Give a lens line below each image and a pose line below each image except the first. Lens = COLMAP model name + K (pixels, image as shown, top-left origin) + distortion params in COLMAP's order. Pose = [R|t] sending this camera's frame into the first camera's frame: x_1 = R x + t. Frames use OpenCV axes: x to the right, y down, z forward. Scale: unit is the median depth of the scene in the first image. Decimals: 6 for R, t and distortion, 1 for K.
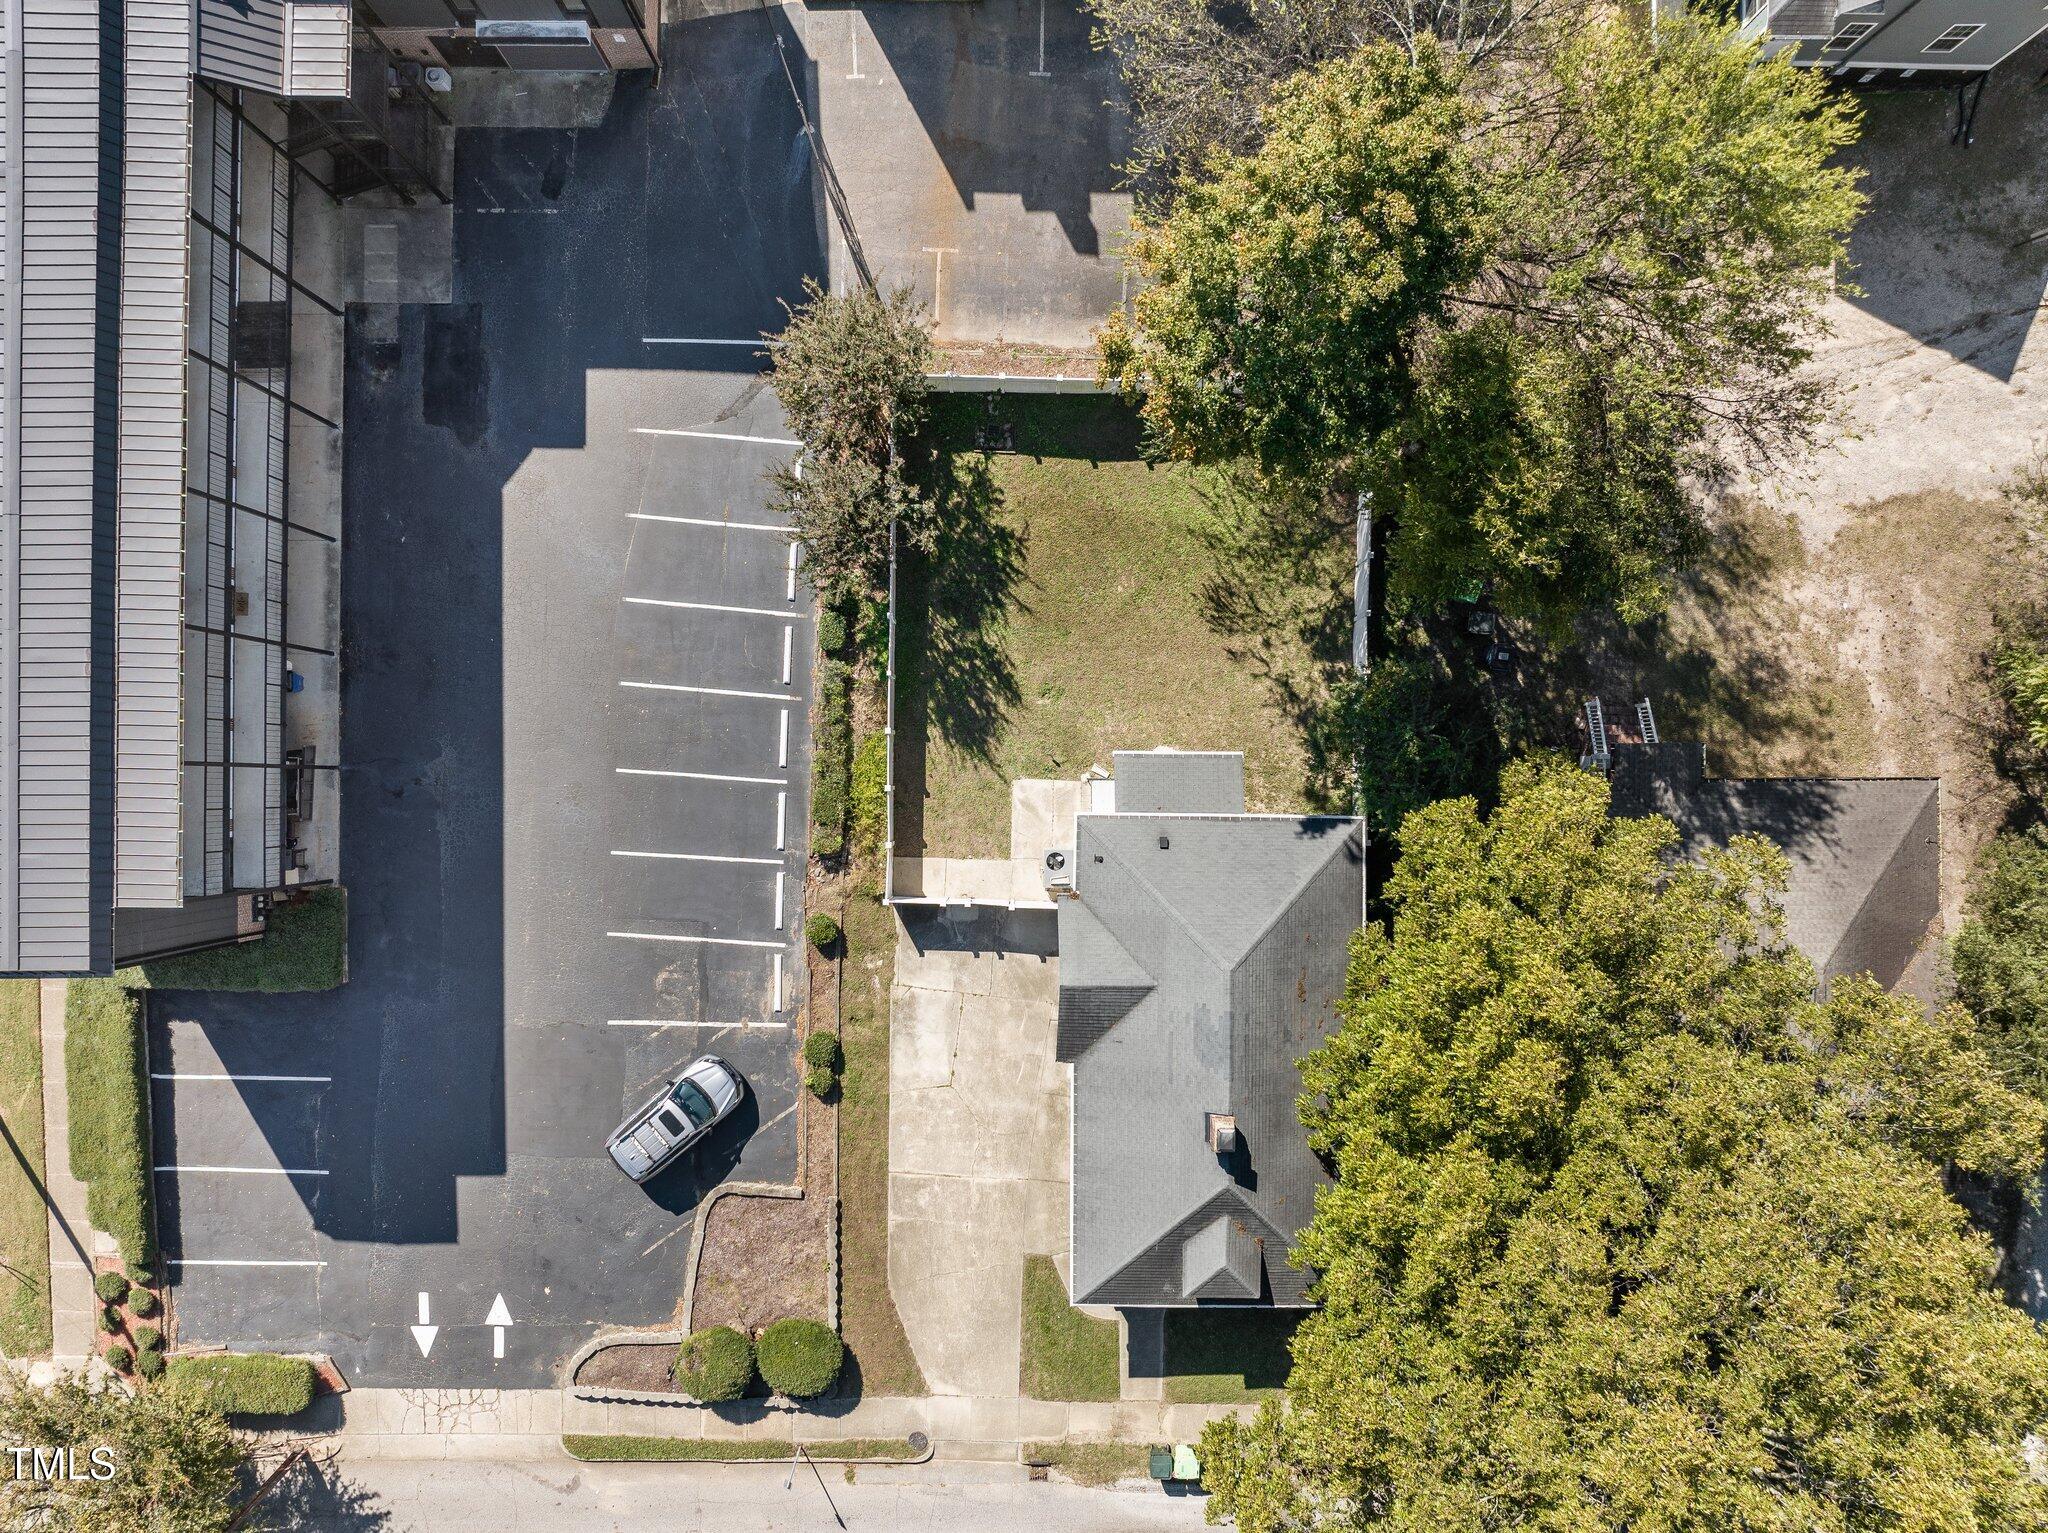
lens RADIAL K [[1457.8, 0, 1026.6], [0, 1457.8, 766.7], [0, 0, 1]] dist [-0.024684, 0.005896]
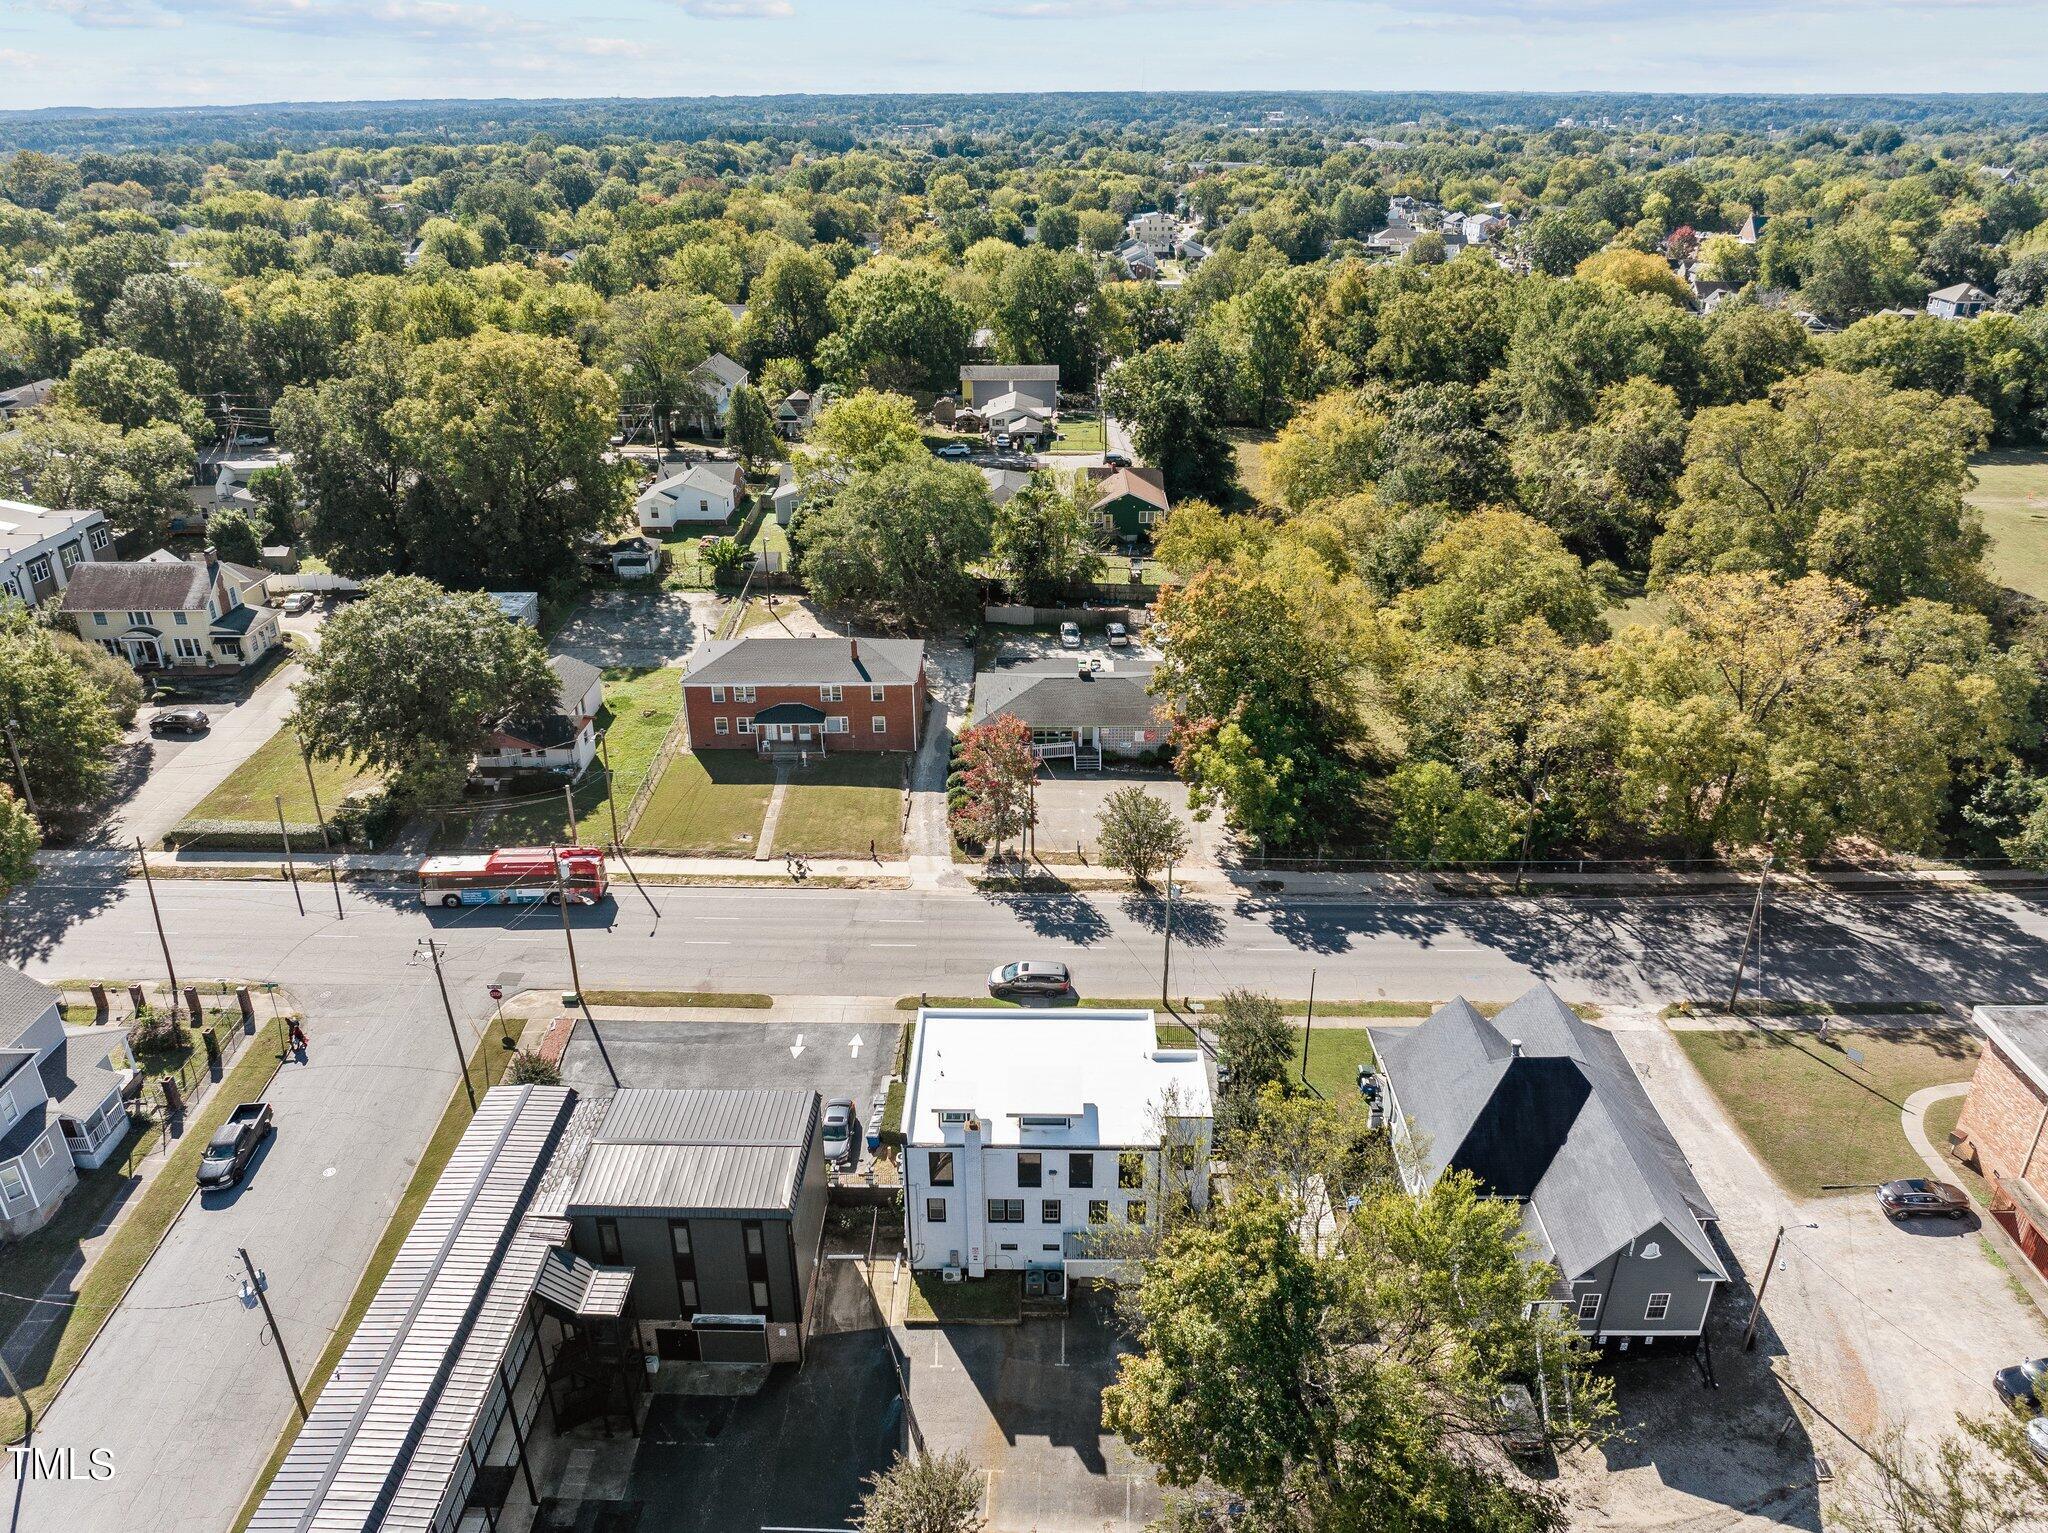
lens RADIAL K [[1457.8, 0, 1020.1], [0, 1457.8, 758.0], [0, 0, 1]] dist [-0.024684, 0.005896]
pose [[0.999807, -0.011516, -0.015927, -0.002098], [-0.009836, 0.408392, -0.912754, 0.610237], [0.017016, 0.912734, 0.408199, -0.157943]]
